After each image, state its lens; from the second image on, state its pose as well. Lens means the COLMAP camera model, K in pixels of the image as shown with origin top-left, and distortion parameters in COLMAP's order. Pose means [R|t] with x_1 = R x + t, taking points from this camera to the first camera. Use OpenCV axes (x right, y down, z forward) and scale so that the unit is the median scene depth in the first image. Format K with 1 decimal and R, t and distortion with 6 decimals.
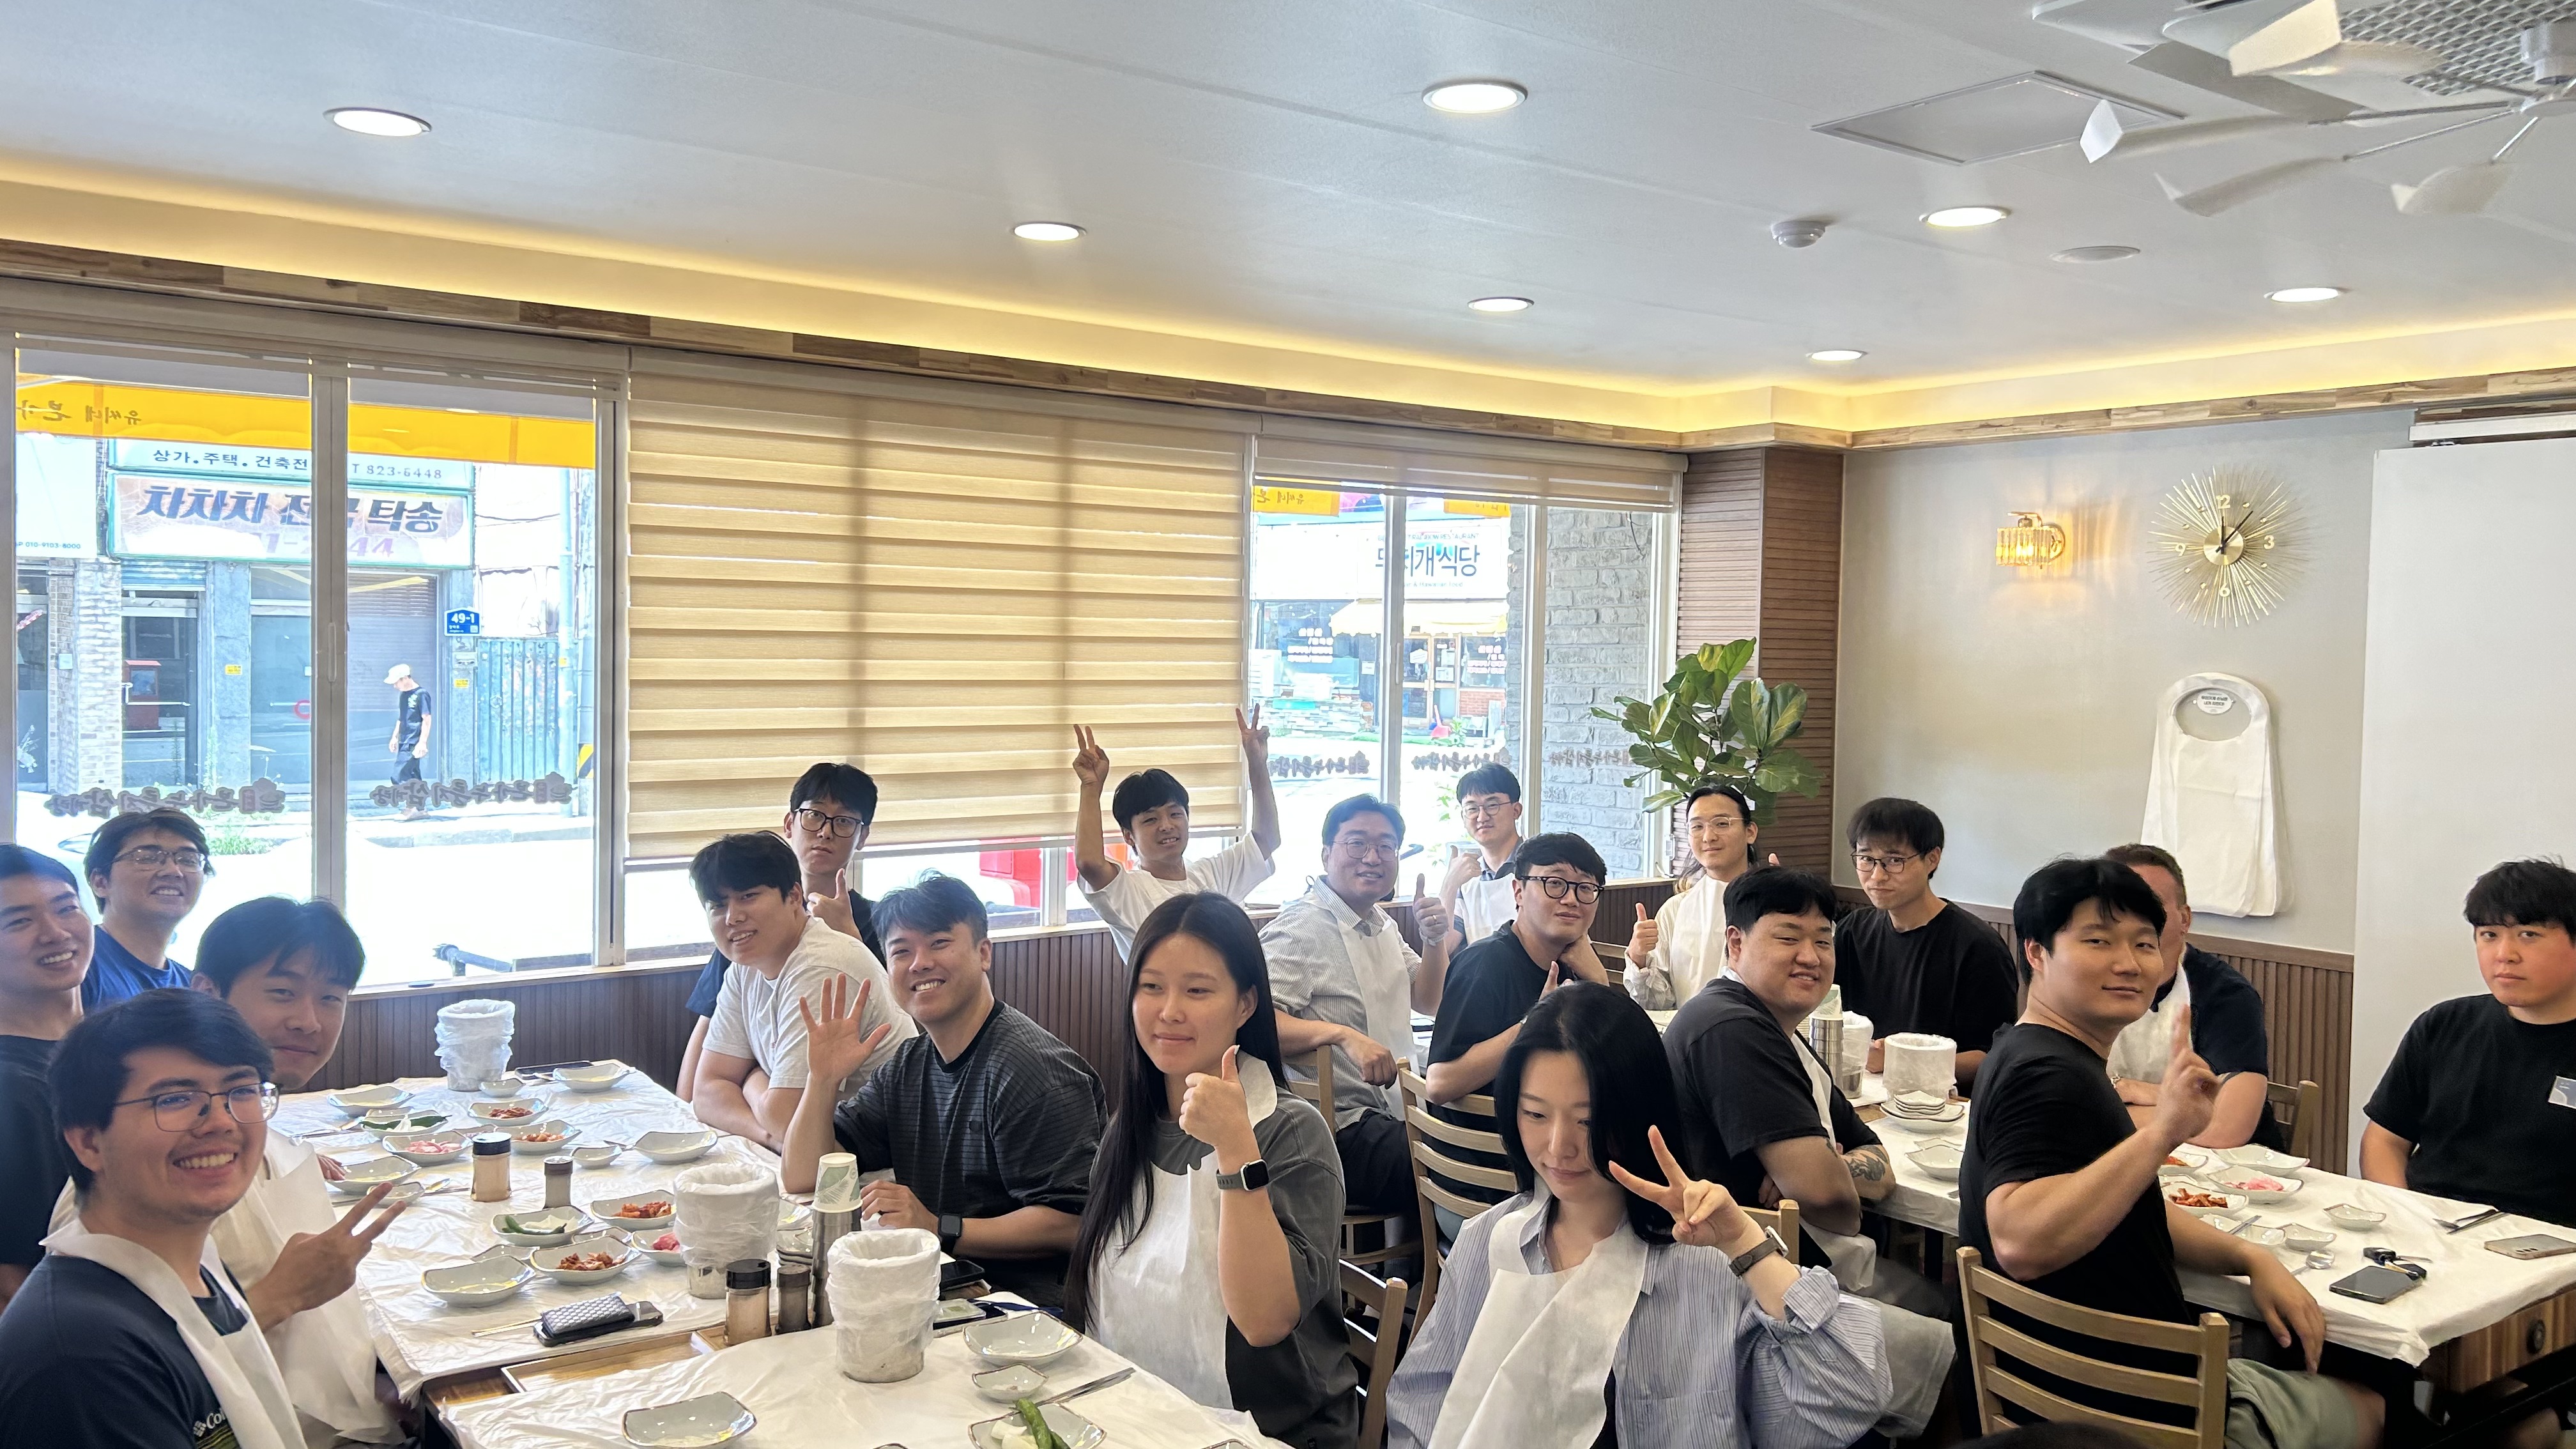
lens RADIAL K [[1941.8, 0, 1288.0], [0, 1941.8, 724.5], [0, 0, 1]] dist [0.003833, 0.001422]
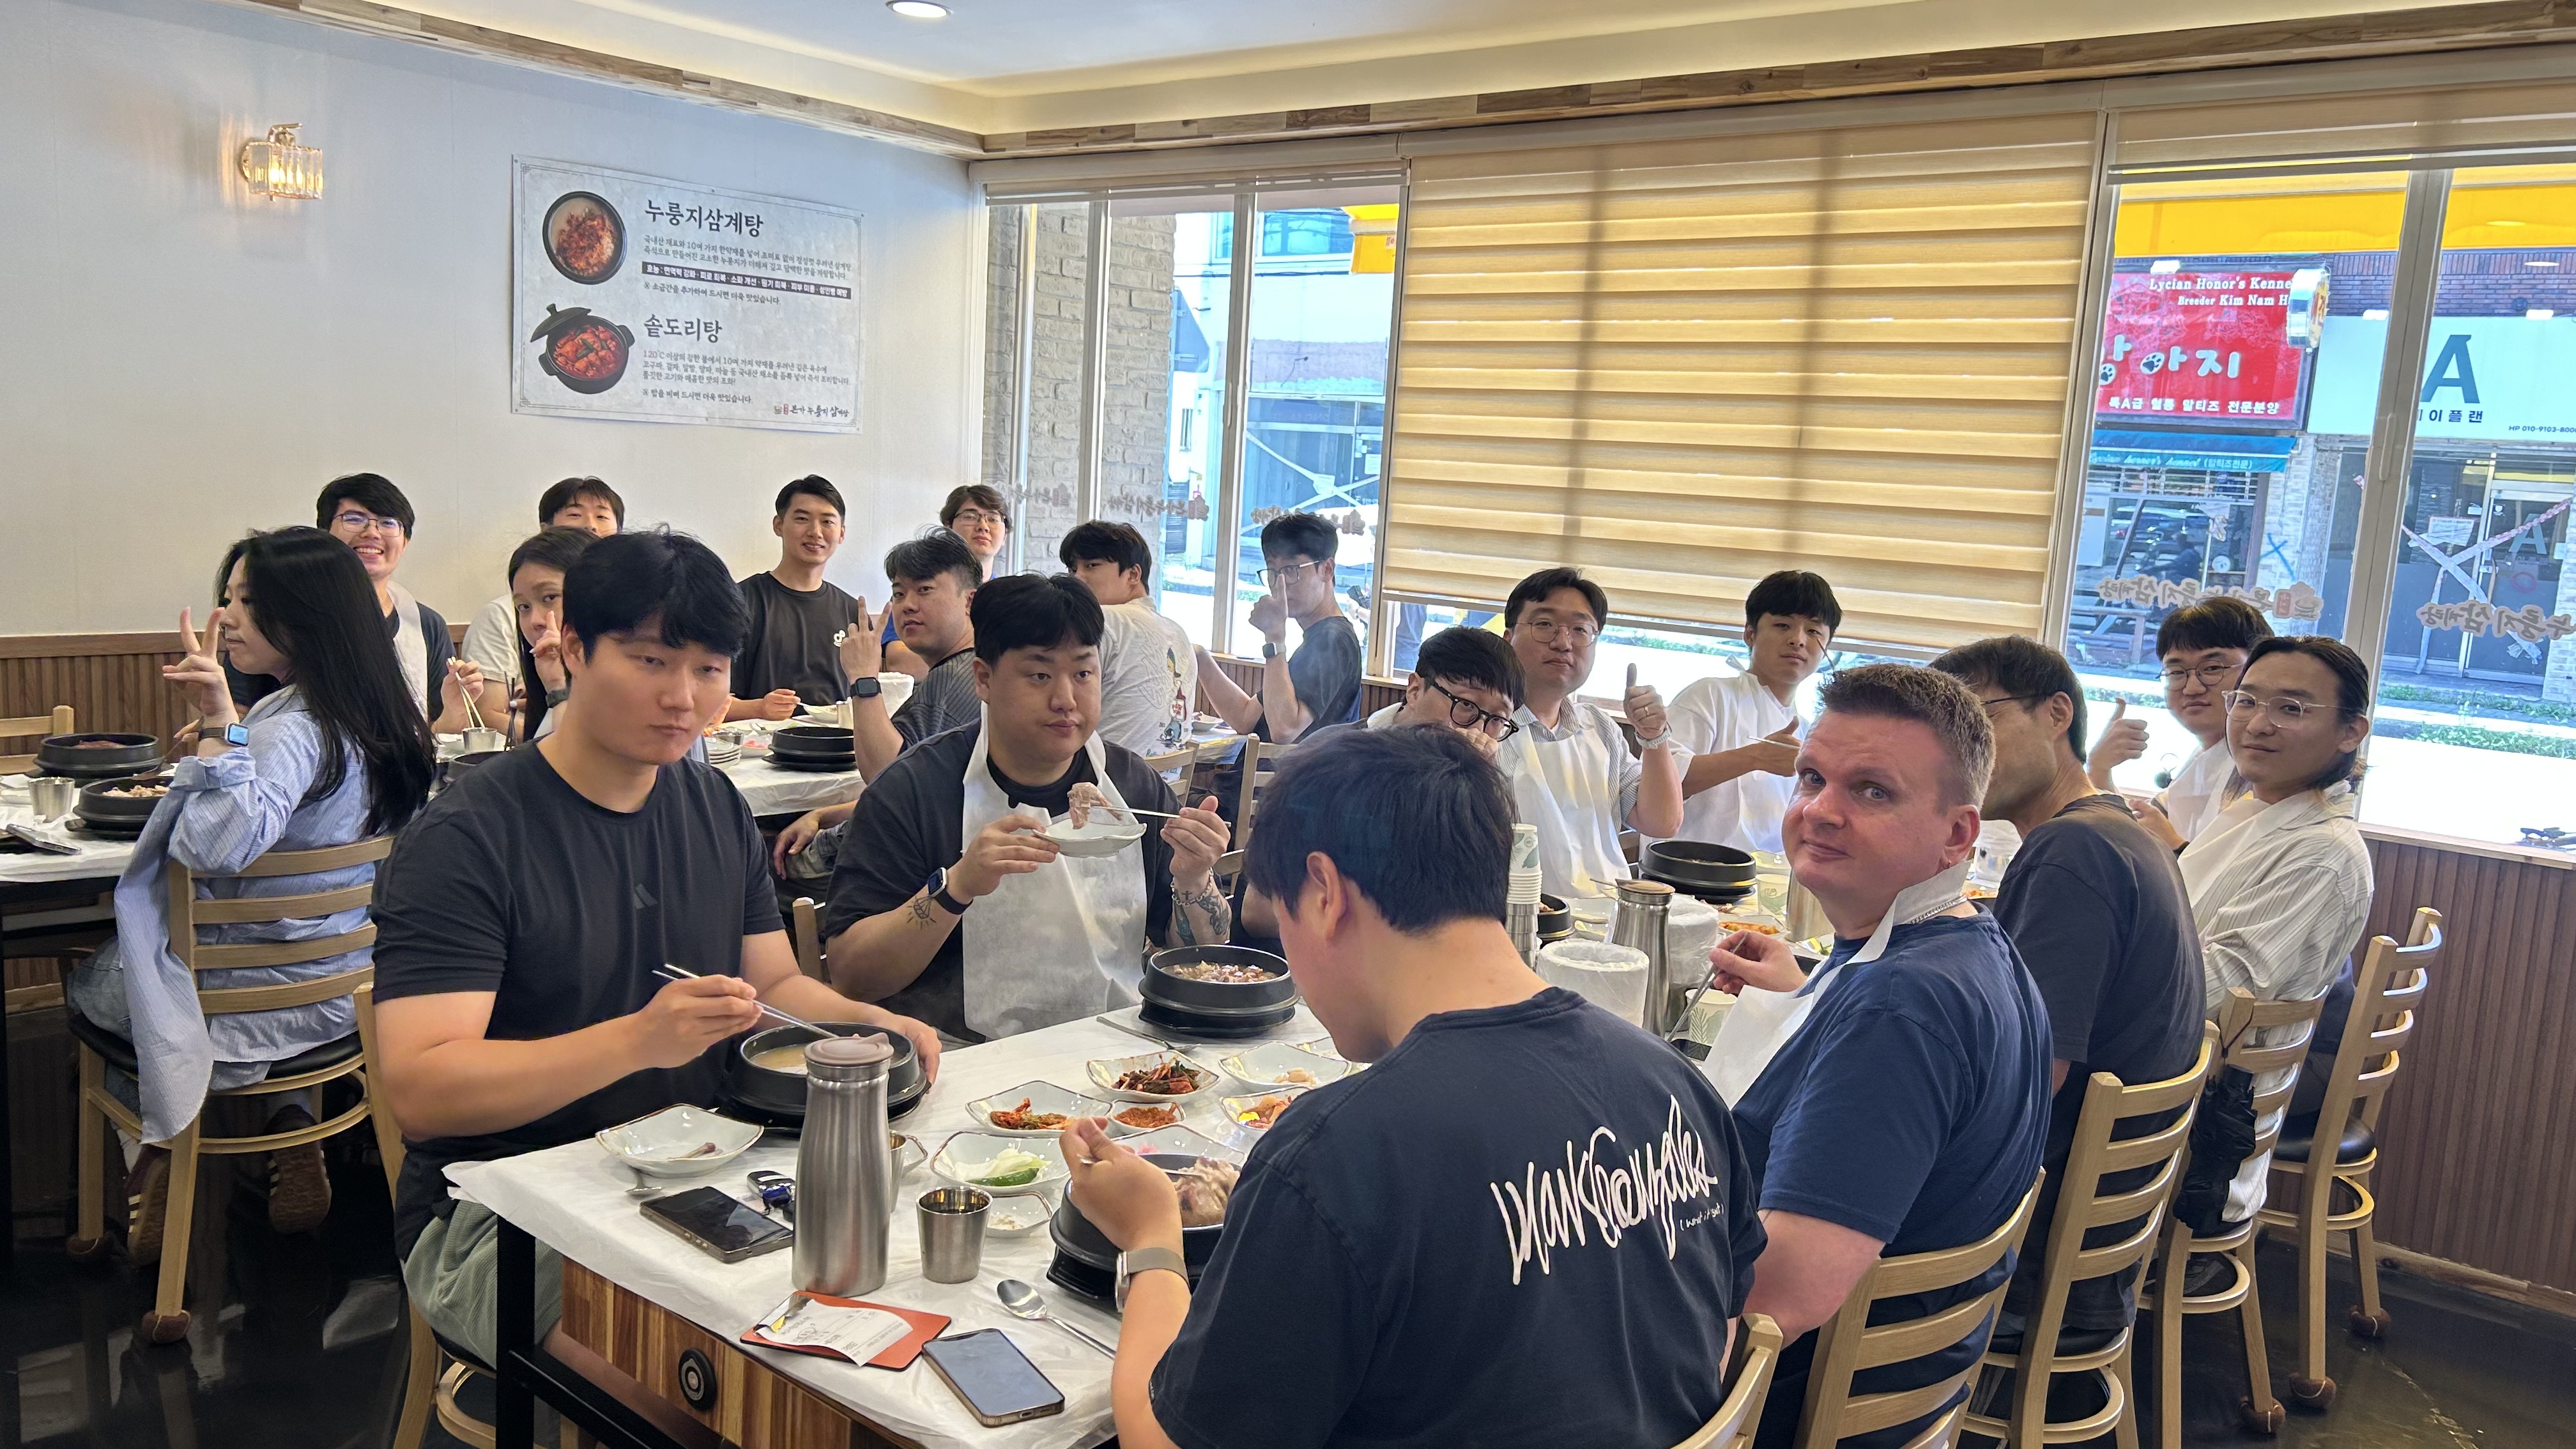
lens RADIAL K [[1941.8, 0, 1288.0], [0, 1941.8, 724.5], [0, 0, 1]] dist [0.003833, 0.001422]
pose [[0.192720, 0.155730, -0.968817, 0.721113], [-0.064312, 0.987208, 0.145892, -0.014677], [0.979144, 0.034190, 0.200270, 0.653459]]
